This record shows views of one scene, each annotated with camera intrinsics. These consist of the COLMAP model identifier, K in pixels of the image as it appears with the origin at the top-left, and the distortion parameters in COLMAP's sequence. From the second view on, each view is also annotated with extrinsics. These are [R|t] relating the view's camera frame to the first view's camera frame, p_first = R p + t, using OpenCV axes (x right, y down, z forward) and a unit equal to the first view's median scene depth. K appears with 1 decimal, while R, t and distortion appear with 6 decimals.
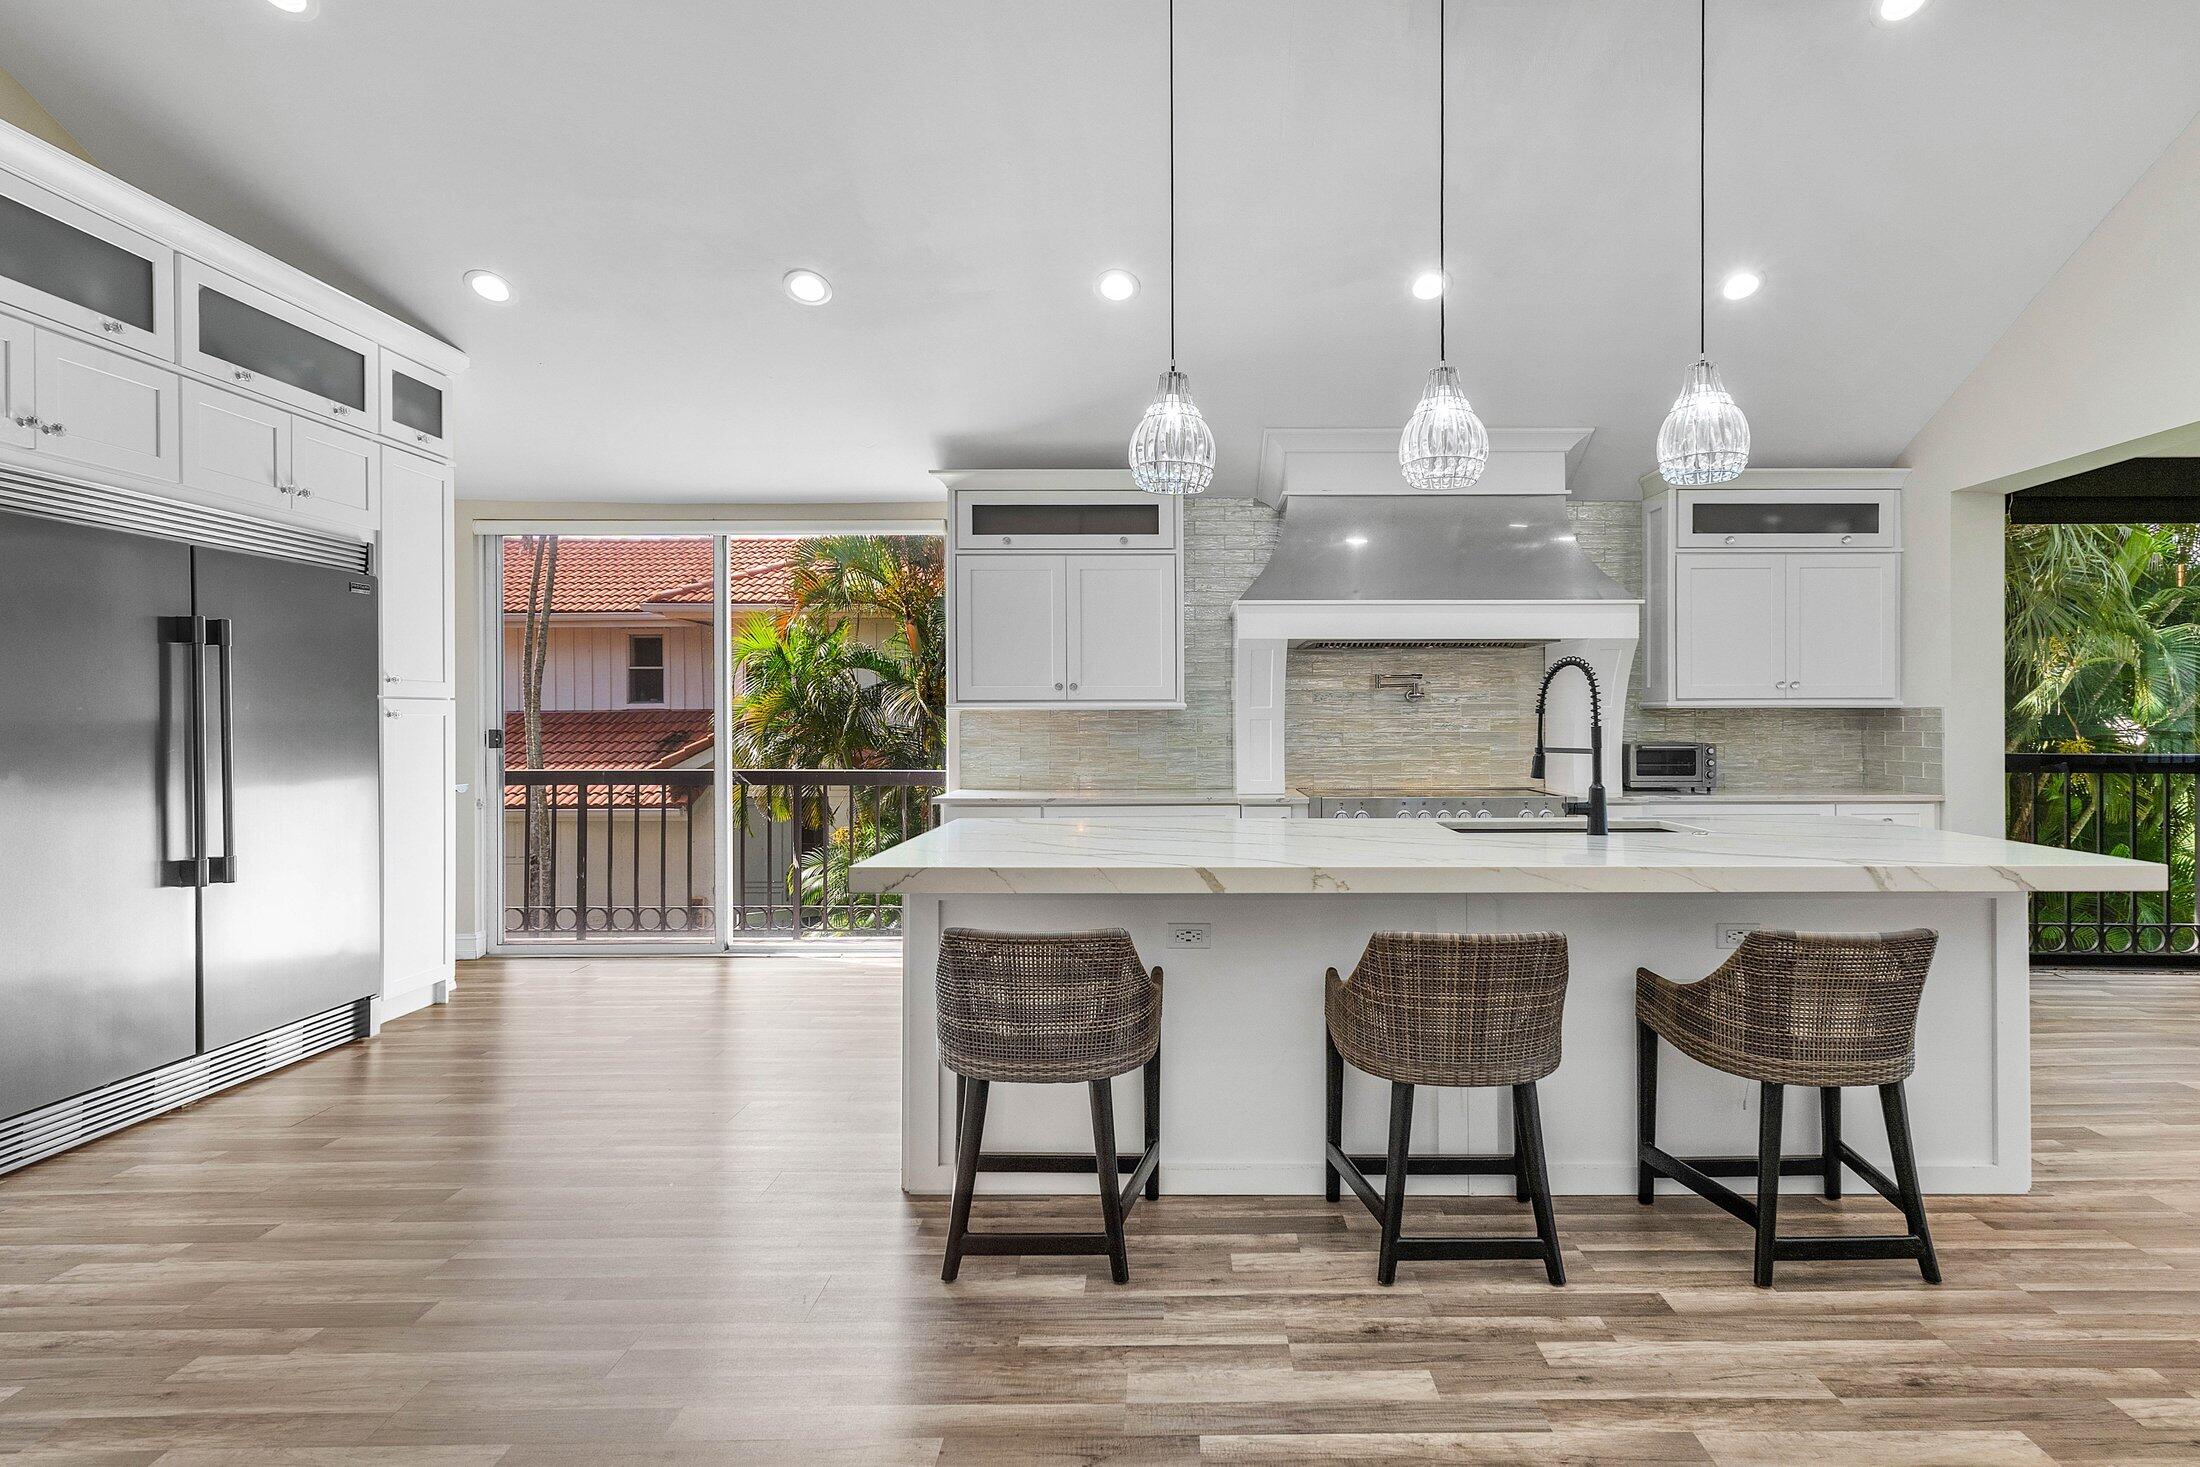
lens RADIAL K [[1320.3, 0, 1105.8], [0, 1320.3, 728.4], [0, 0, 1]] dist [0.015208, 0.000630]
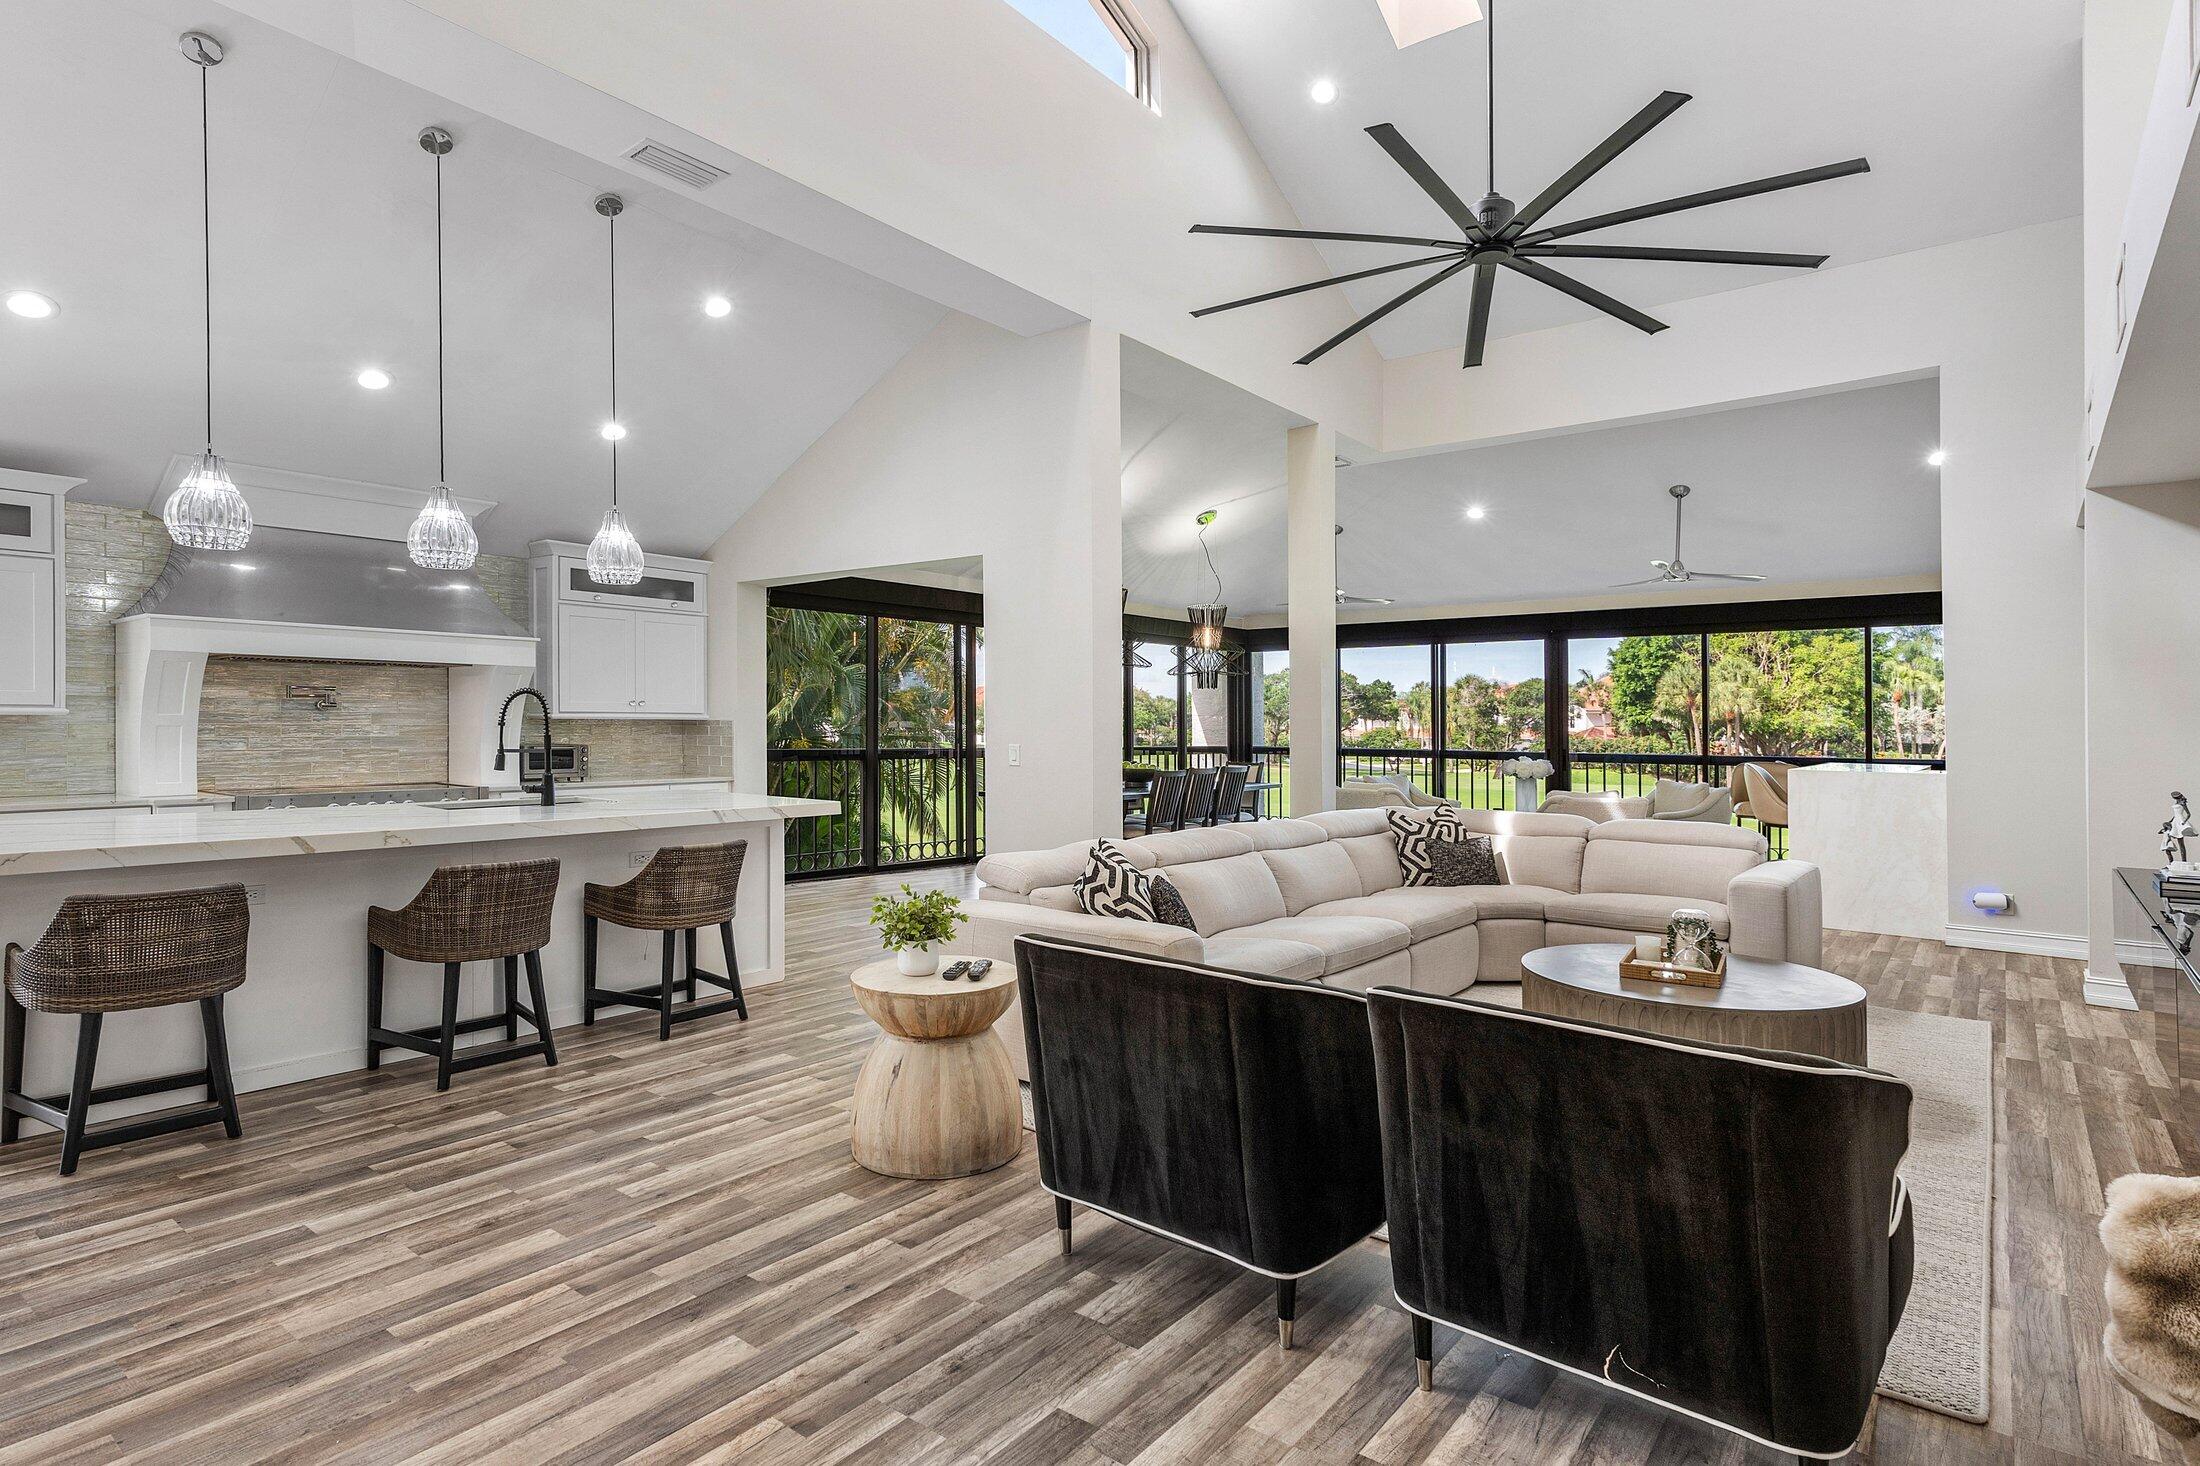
lens RADIAL K [[1144.6, 0, 1078.2], [0, 1144.6, 726.2], [0, 0, 1]] dist [0.013476, -0.000460]
pose [[0.646404, 0.003461, 0.762988, -0.238786], [-0.000537, 0.999992, -0.004081, -0.006075], [-0.762995, 0.002228, 0.646400, -0.318500]]
